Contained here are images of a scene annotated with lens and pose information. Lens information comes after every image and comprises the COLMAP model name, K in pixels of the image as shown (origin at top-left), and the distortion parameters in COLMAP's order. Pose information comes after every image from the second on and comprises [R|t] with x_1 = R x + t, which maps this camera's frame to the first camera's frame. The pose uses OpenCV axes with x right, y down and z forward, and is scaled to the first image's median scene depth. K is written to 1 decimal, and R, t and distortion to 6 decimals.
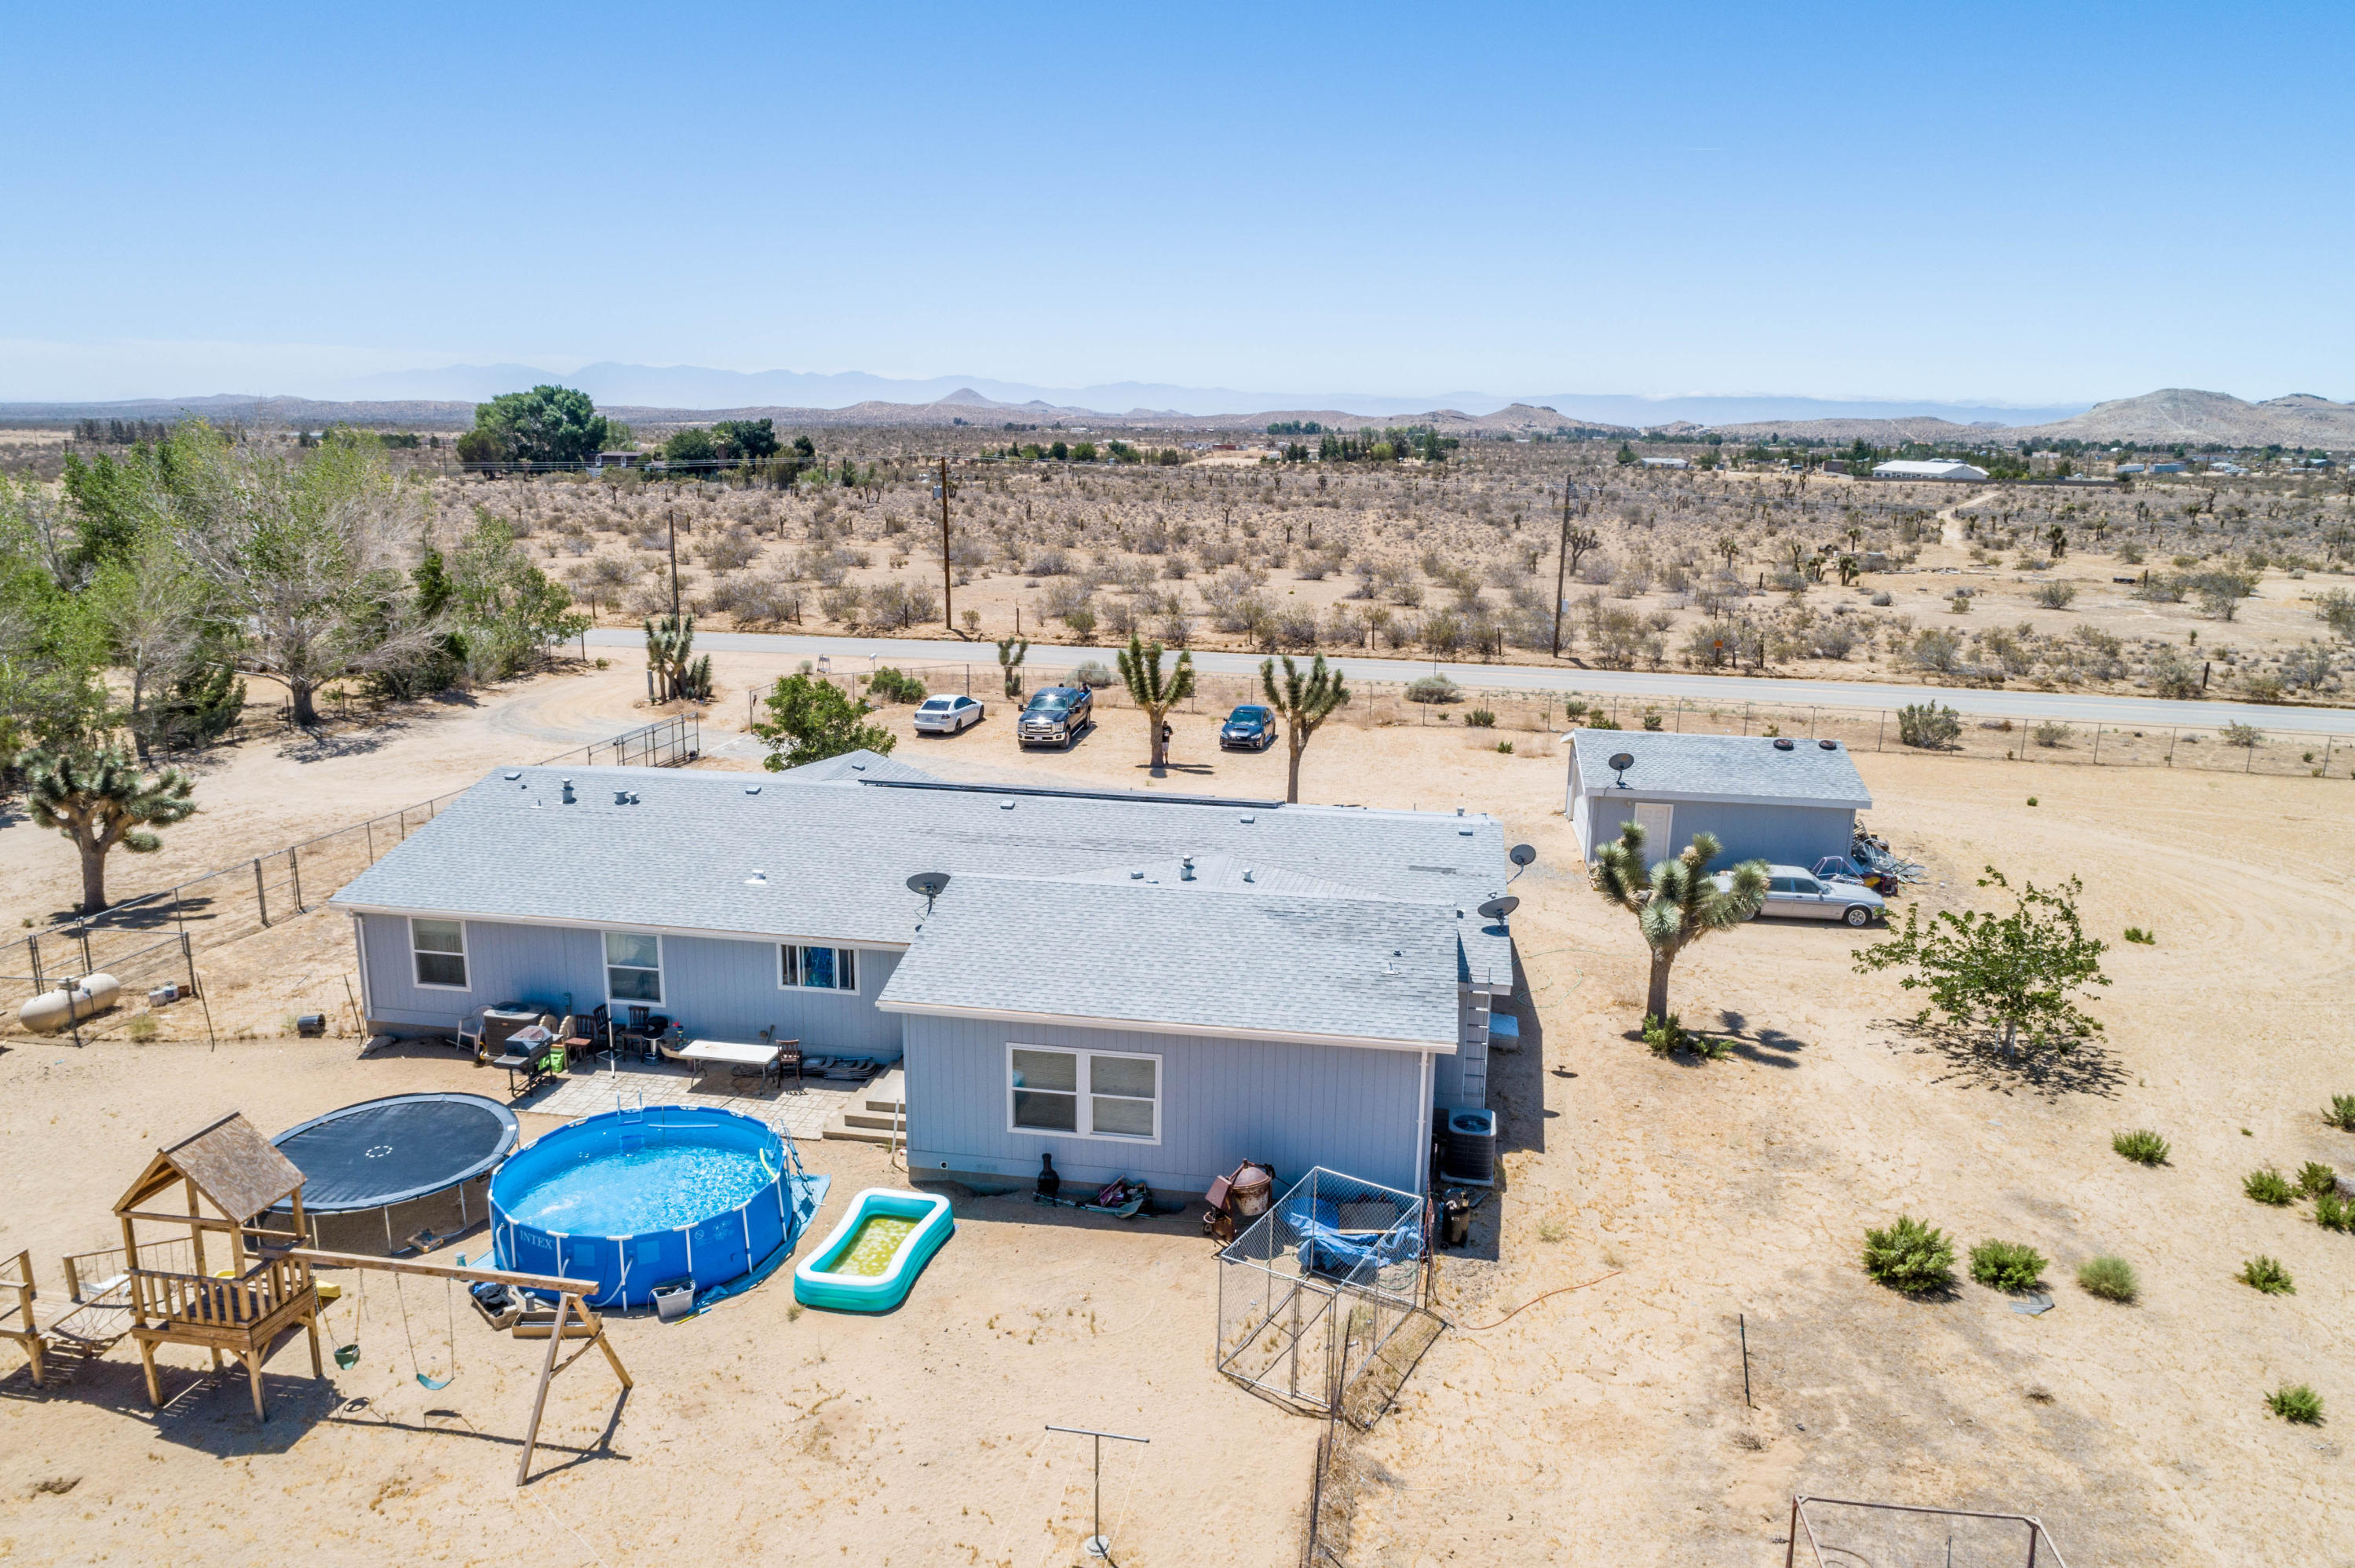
lens RADIAL K [[1597.3, 0, 1178.4], [0, 1597.3, 784.3], [0, 0, 1]] dist [-0.004401, 0.003081]
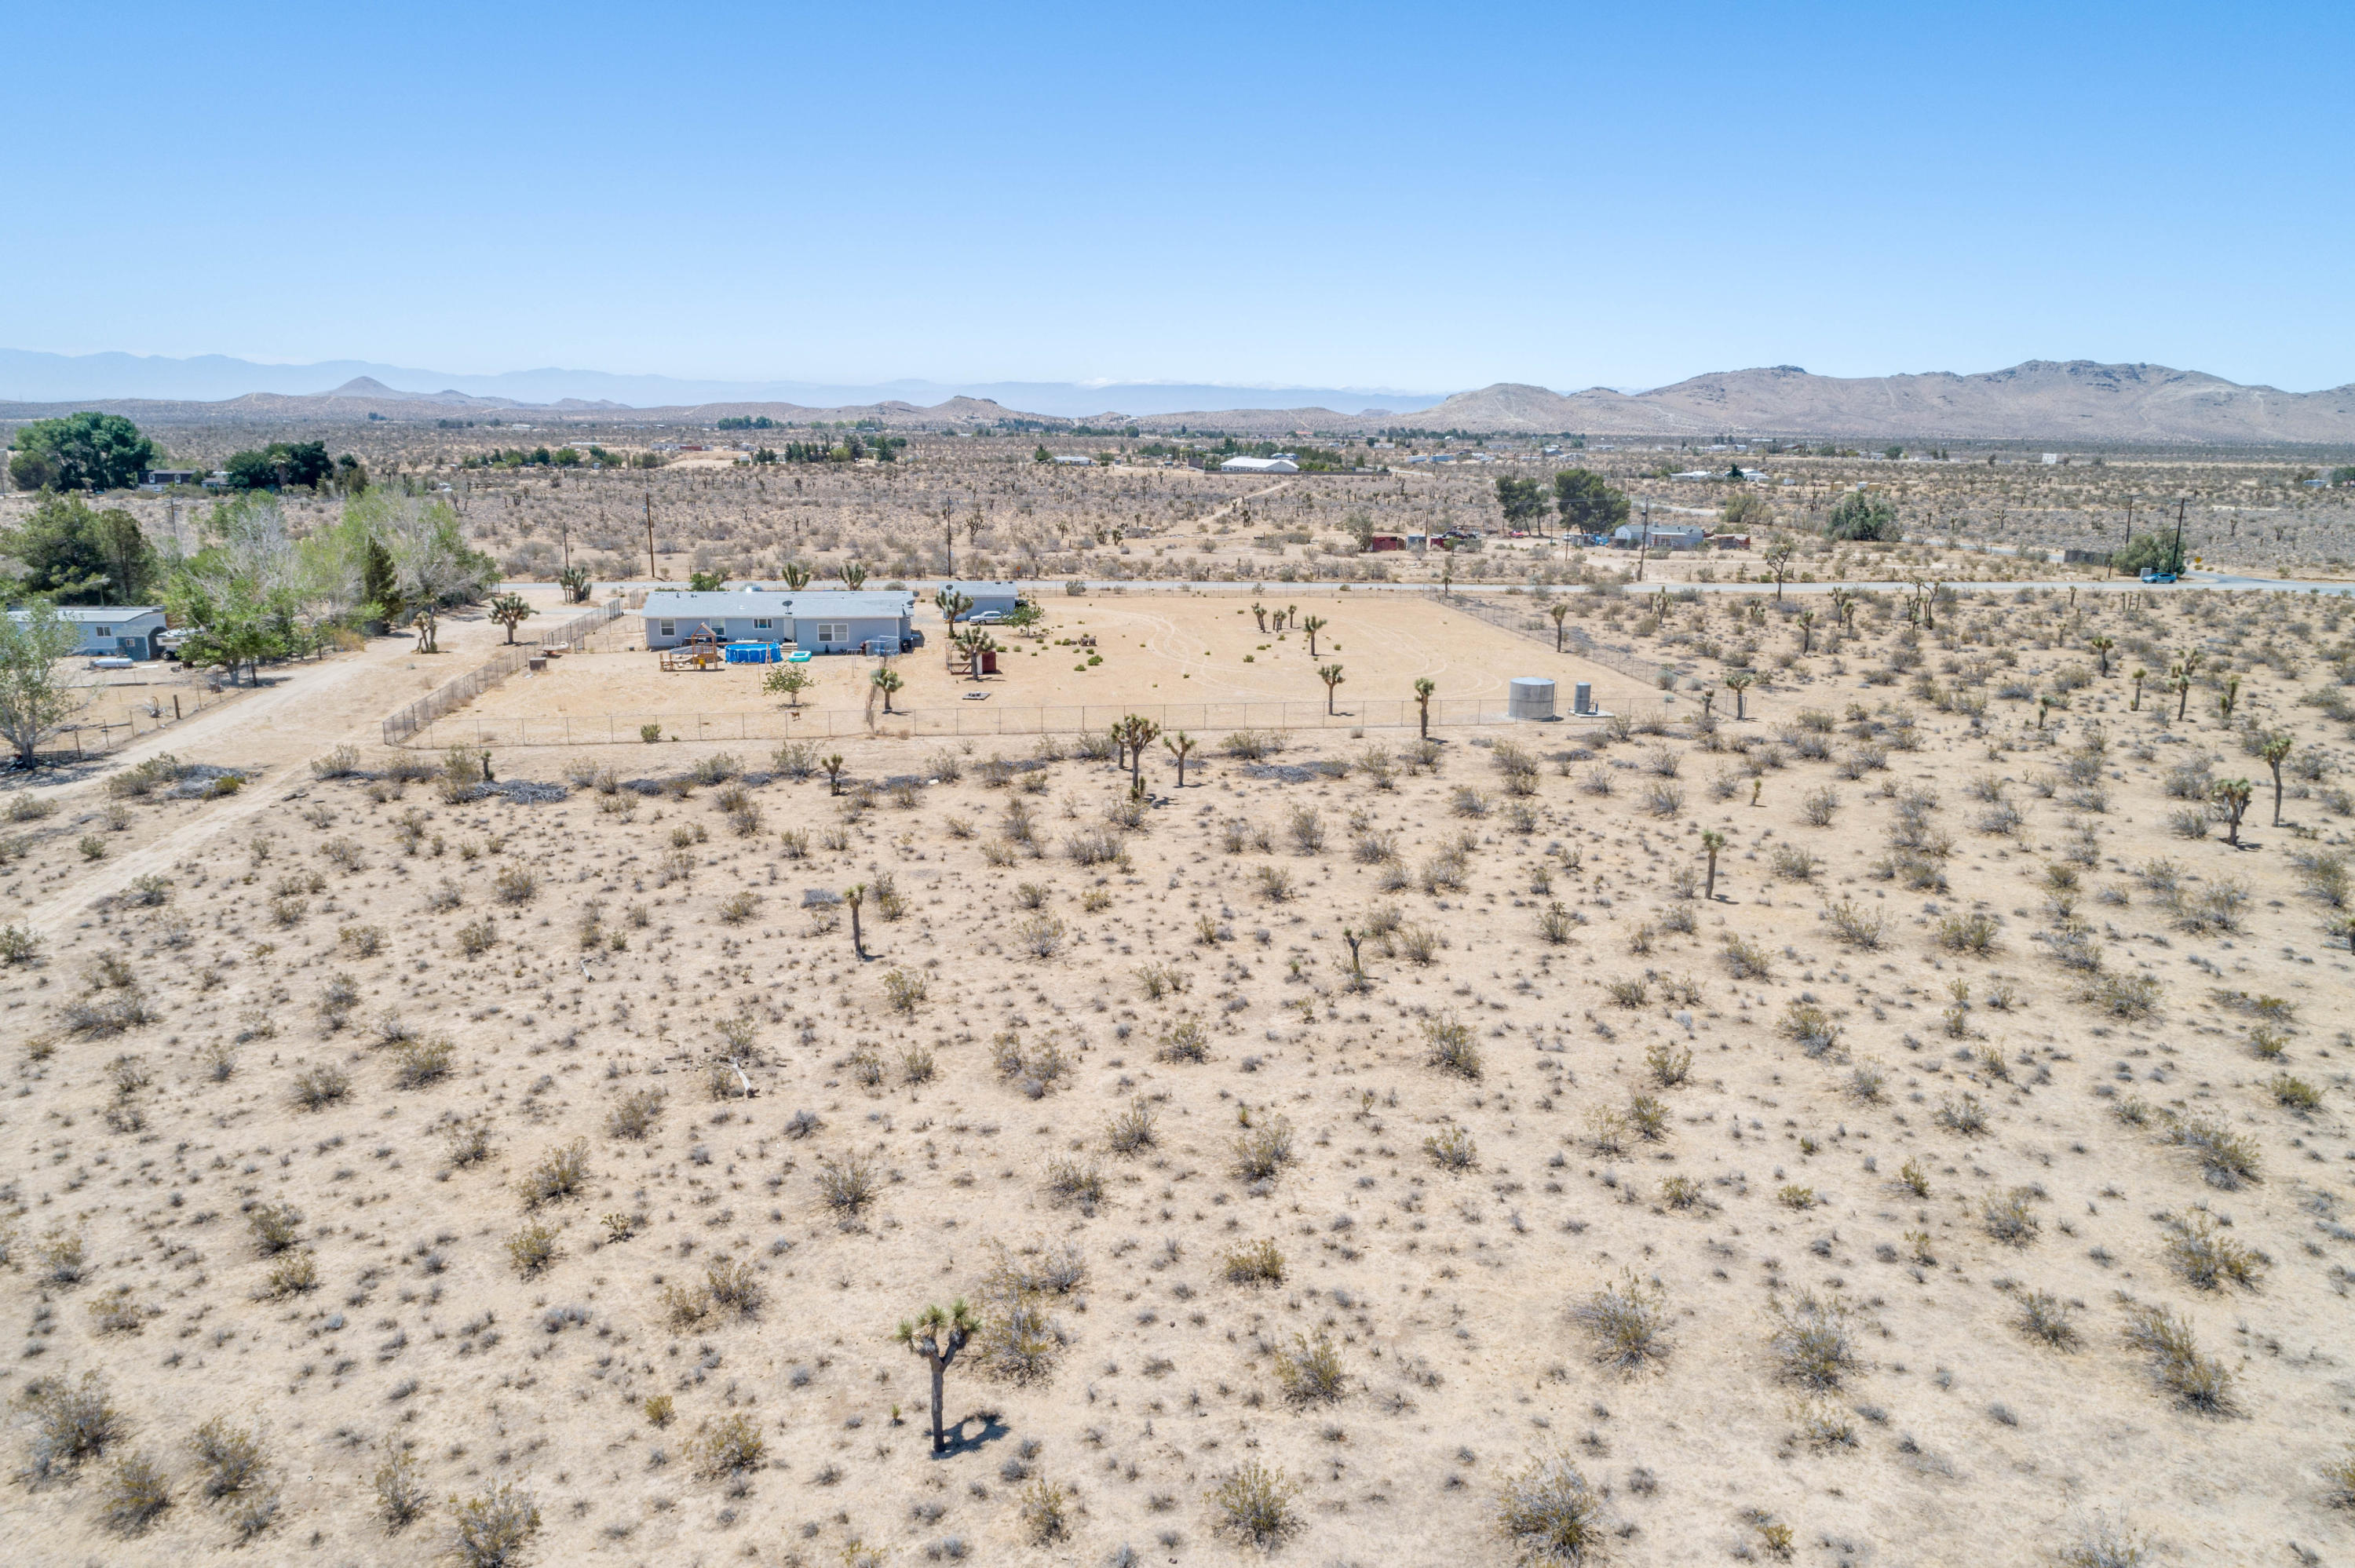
lens RADIAL K [[1597.3, 0, 1179.7], [0, 1597.3, 783.6], [0, 0, 1]] dist [-0.004401, 0.003081]
pose [[0.944428, -0.078970, 0.319091, -0.127902], [0.076713, 0.996859, 0.019656, 0.123503], [-0.319641, 0.005915, 0.947520, -0.795657]]
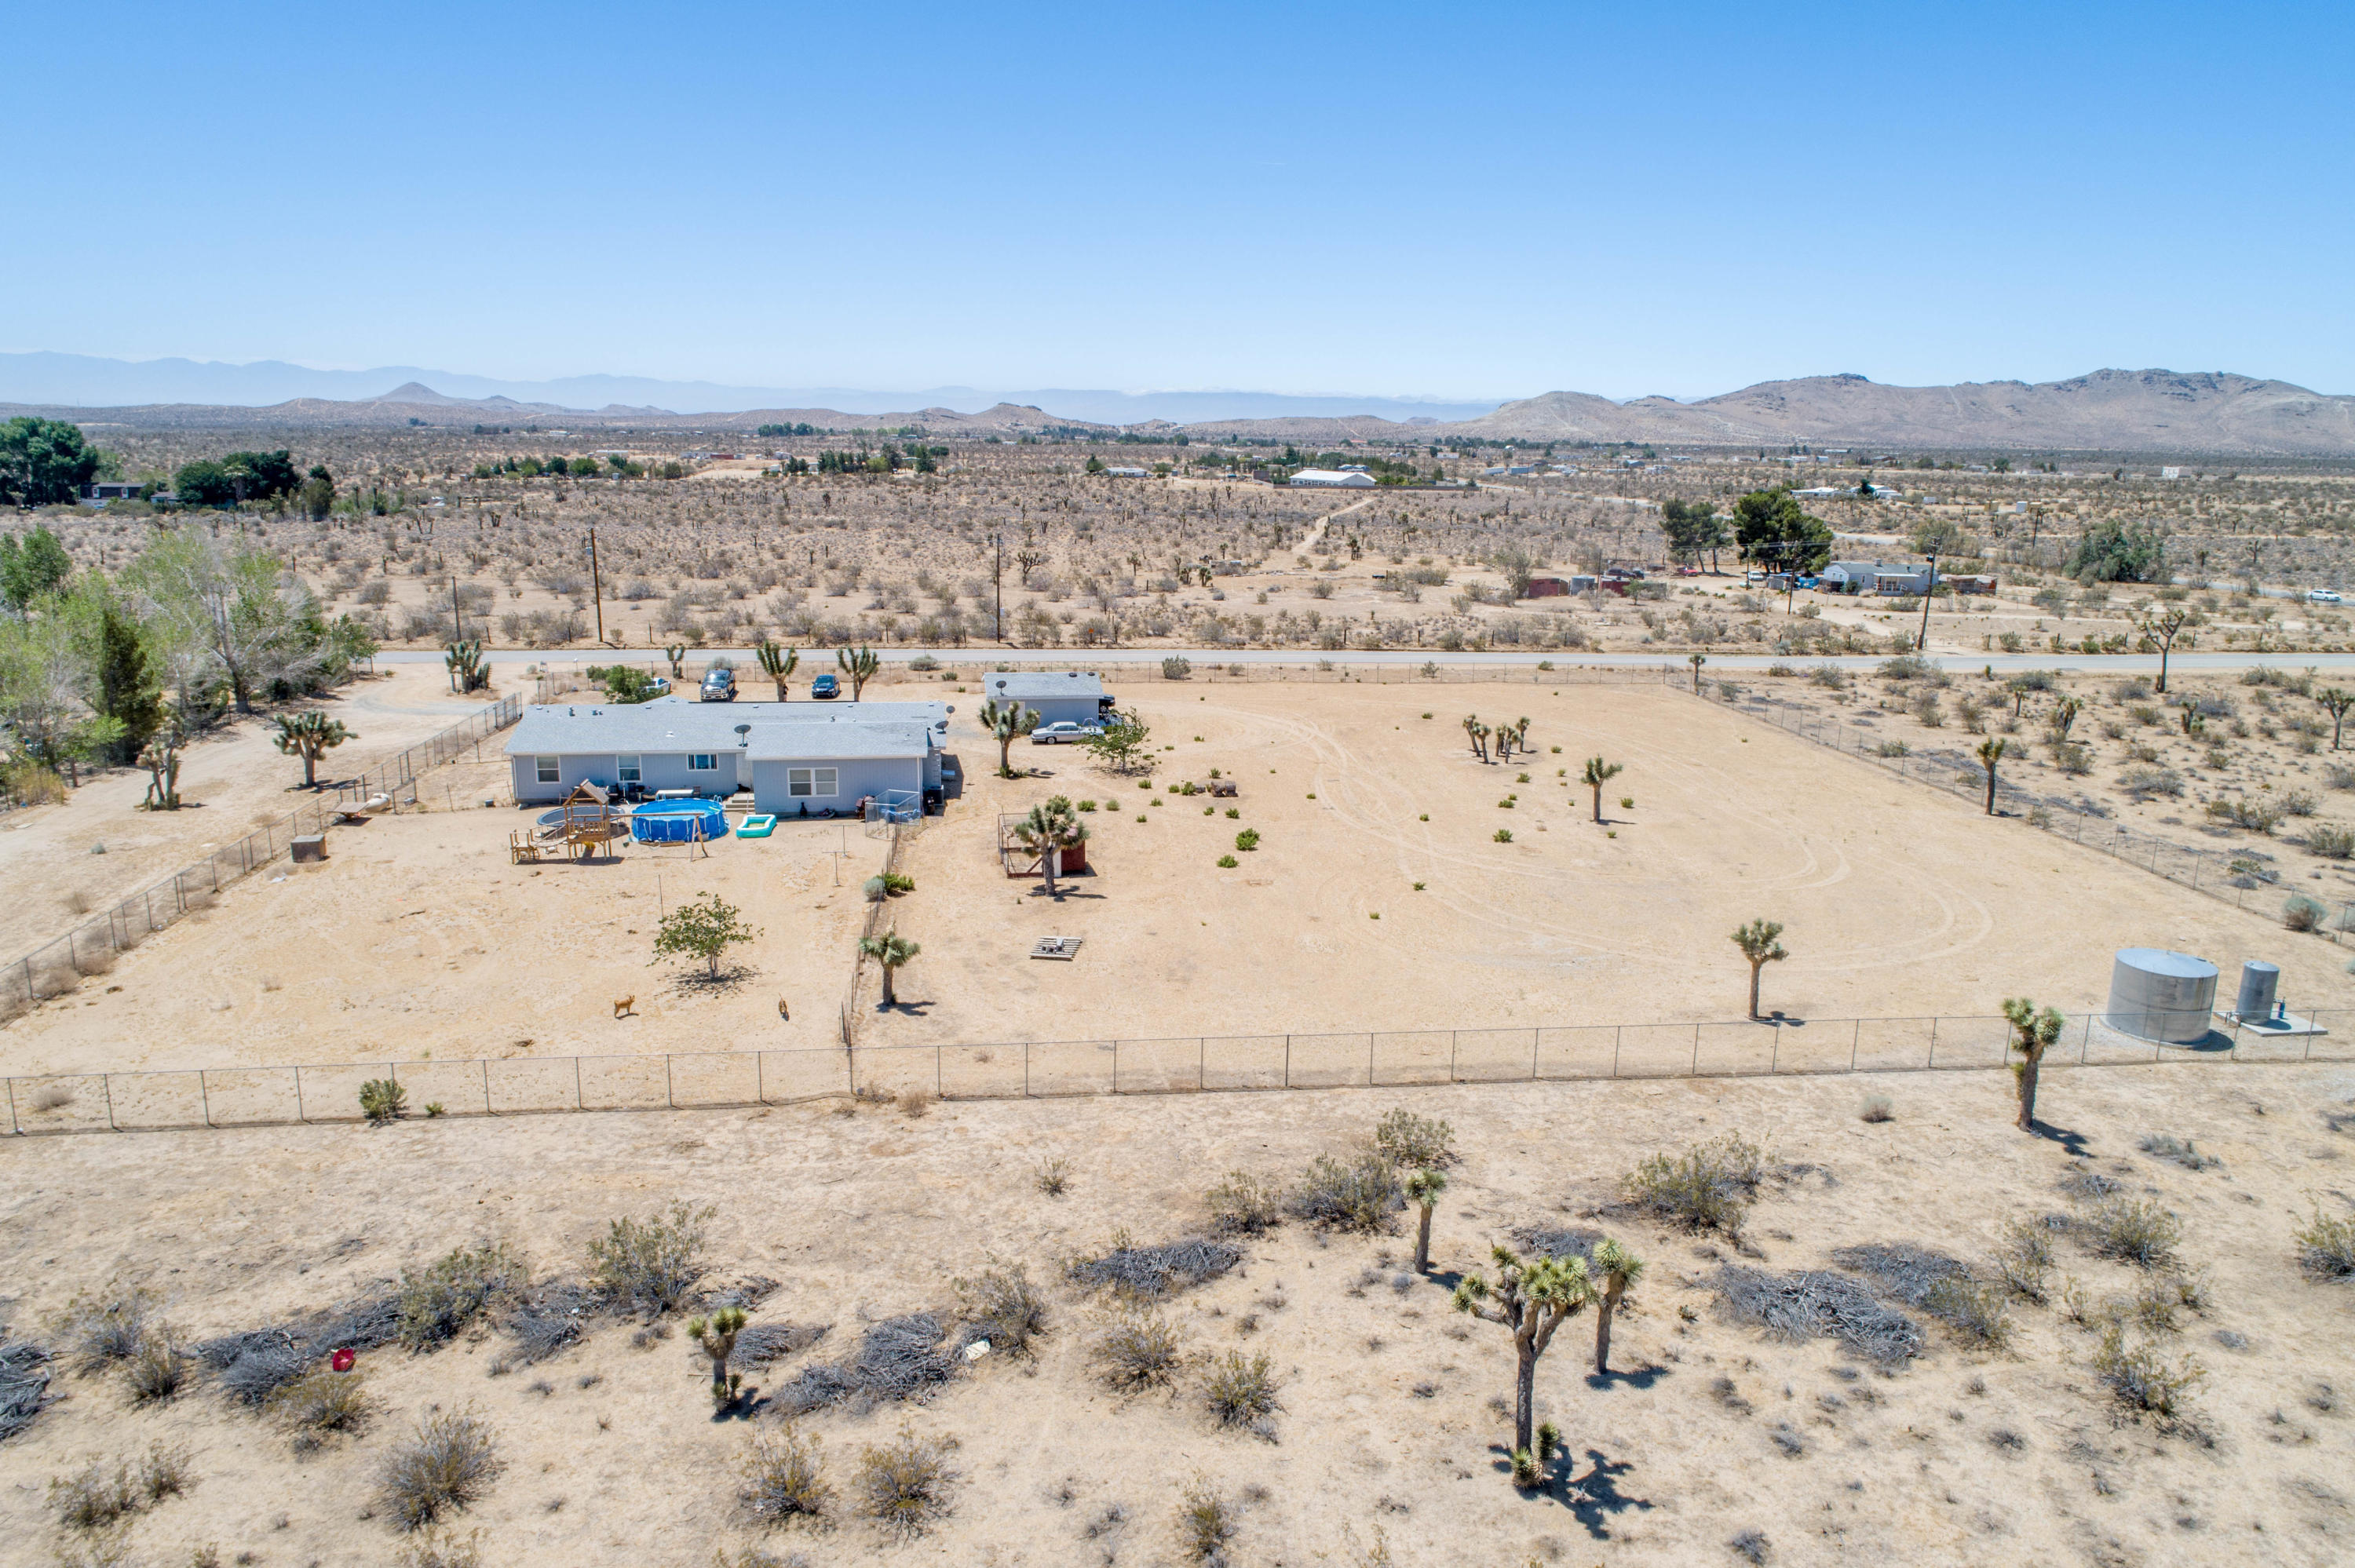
lens RADIAL K [[1597.3, 0, 1183.2], [0, 1597.3, 778.0], [0, 0, 1]] dist [-0.004401, 0.003081]
pose [[0.951975, -0.069184, 0.298257, -0.056445], [0.069287, 0.997544, 0.010243, 0.037410], [-0.298233, 0.010914, 0.954431, -0.418672]]
